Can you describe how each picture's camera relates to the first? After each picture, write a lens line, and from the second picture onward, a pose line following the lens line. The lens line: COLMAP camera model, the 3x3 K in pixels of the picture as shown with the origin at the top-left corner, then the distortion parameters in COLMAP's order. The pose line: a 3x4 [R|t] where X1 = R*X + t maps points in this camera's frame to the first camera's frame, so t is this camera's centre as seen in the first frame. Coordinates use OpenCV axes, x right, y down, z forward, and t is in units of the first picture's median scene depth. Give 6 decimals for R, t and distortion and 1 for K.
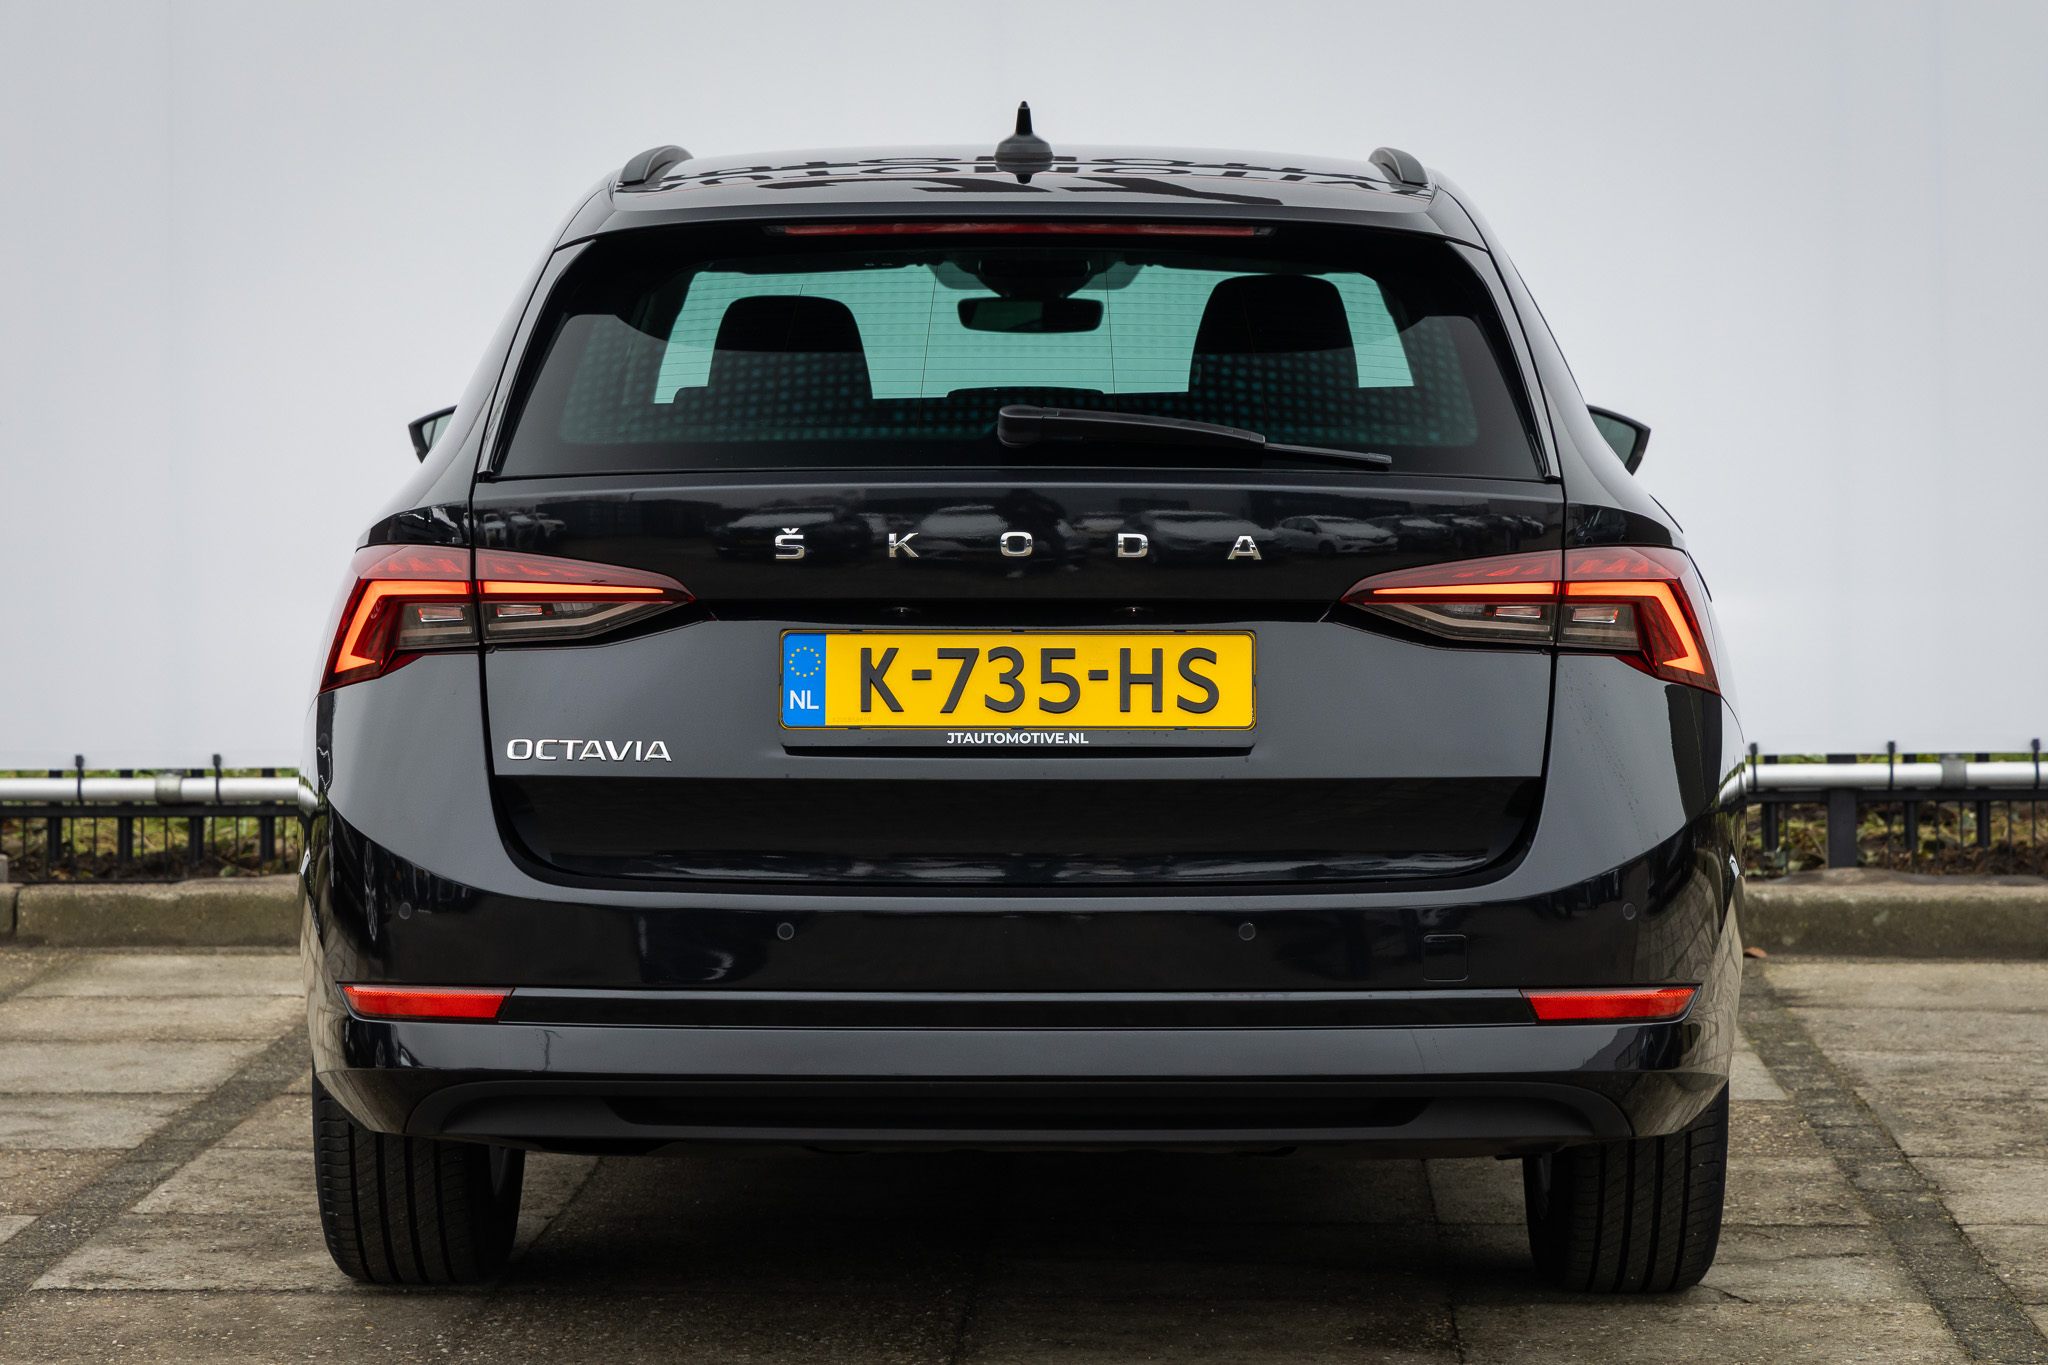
lens RADIAL K [[5574.9, 0, 1024.0], [0, 5574.9, 682.5], [0, 0, 1]] dist [0.000740, 0.853701]
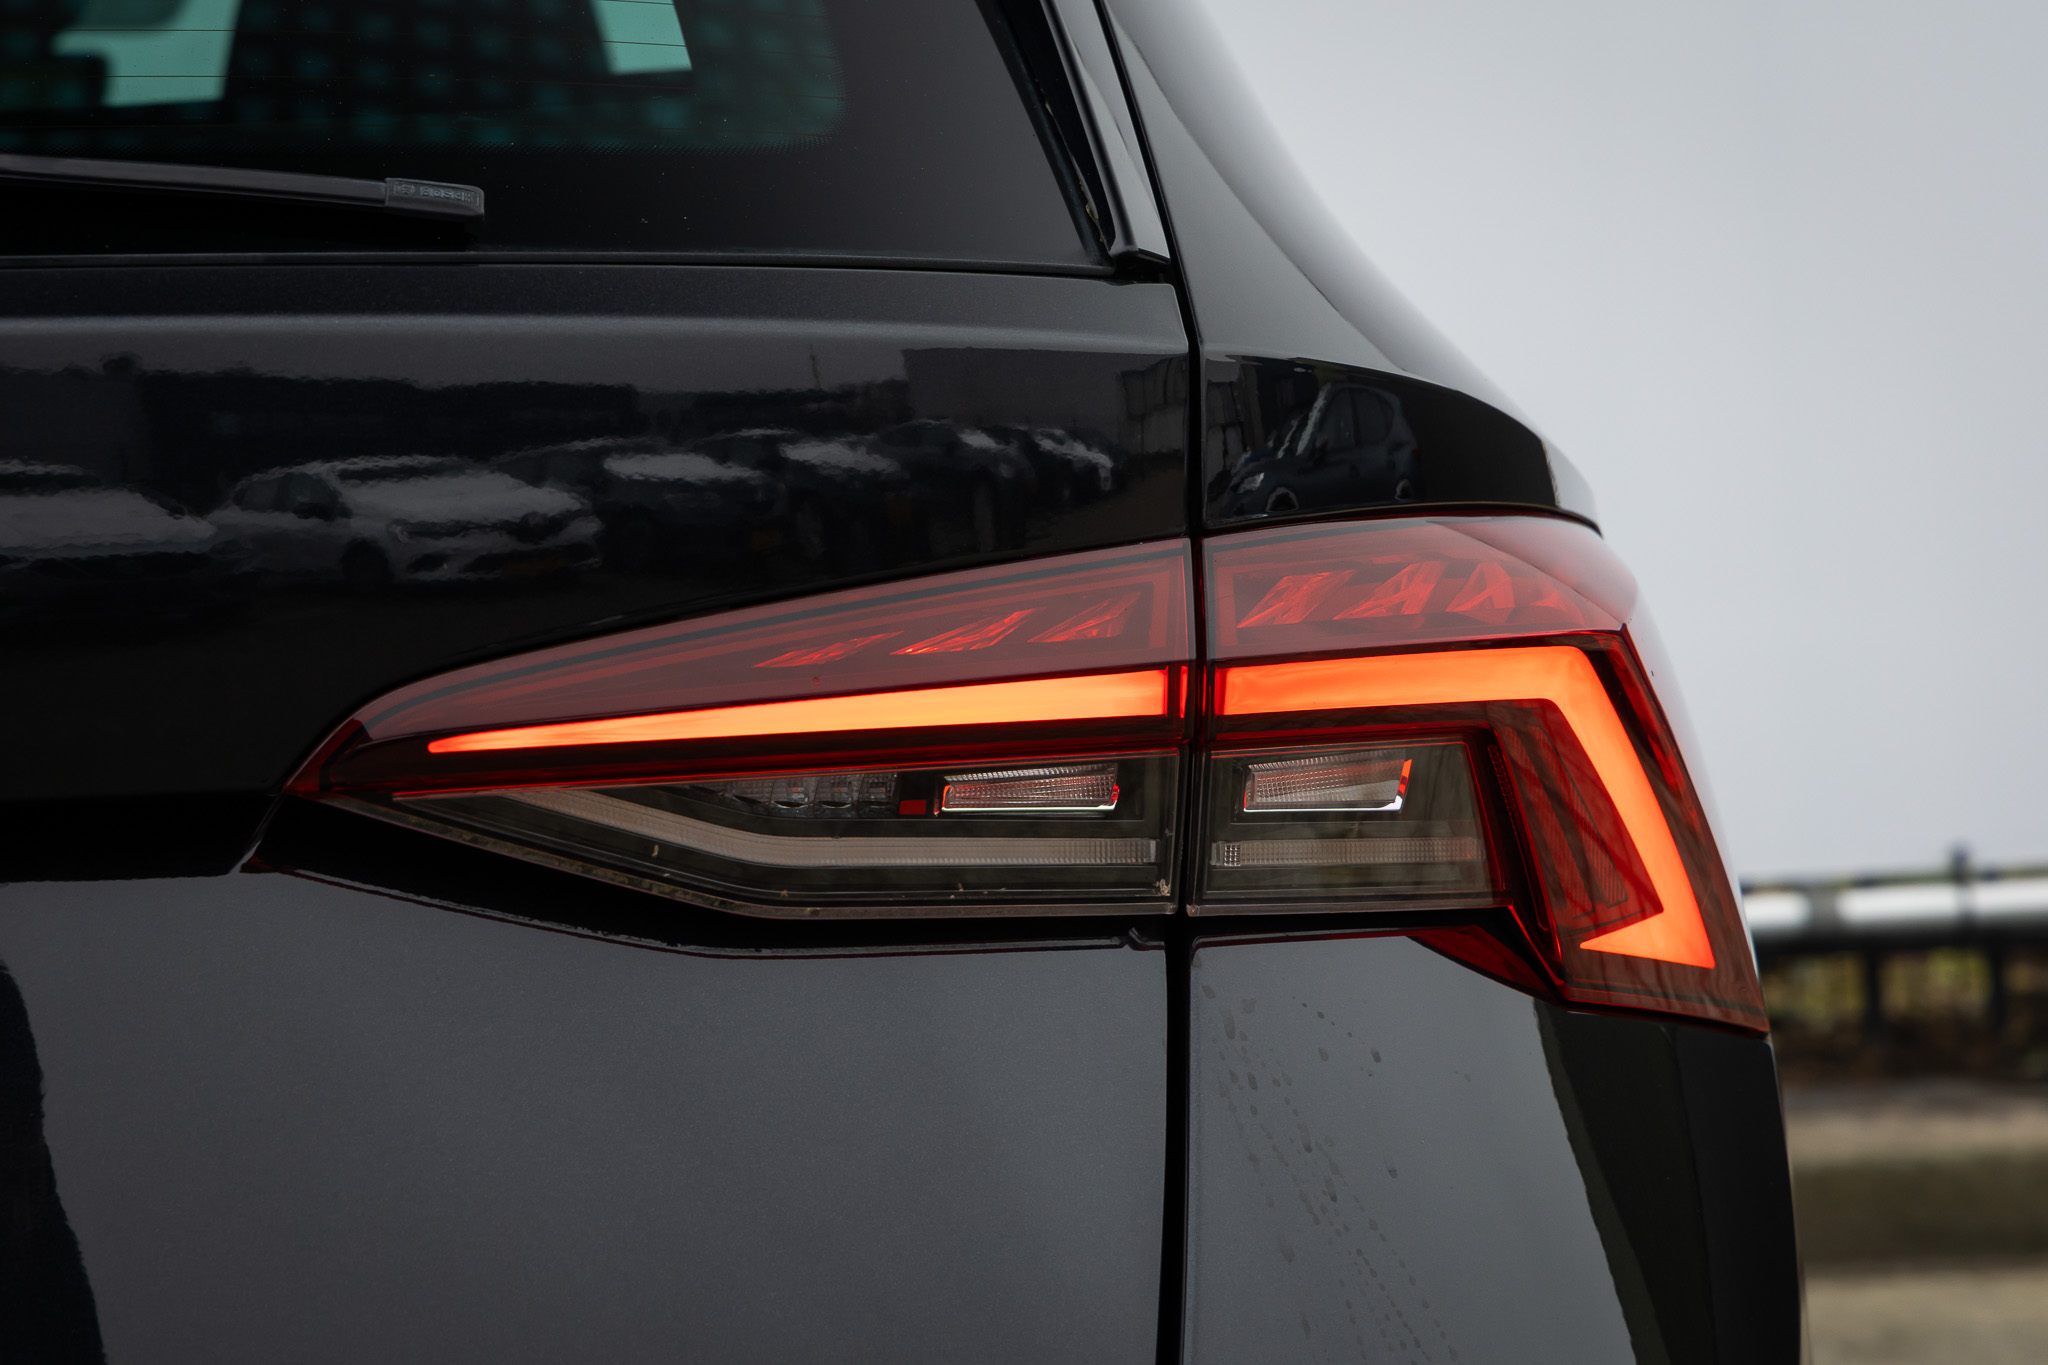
lens RADIAL K [[5775.7, 0, 1024.0], [0, 5775.7, 682.5], [0, 0, 1]] dist [-0.066521, -0.525937]
pose [[0.995592, -0.045953, 0.081756, 0.066880], [0.046243, 0.998929, -0.001656, -0.017096], [-0.081592, 0.005429, 0.996651, 0.735610]]
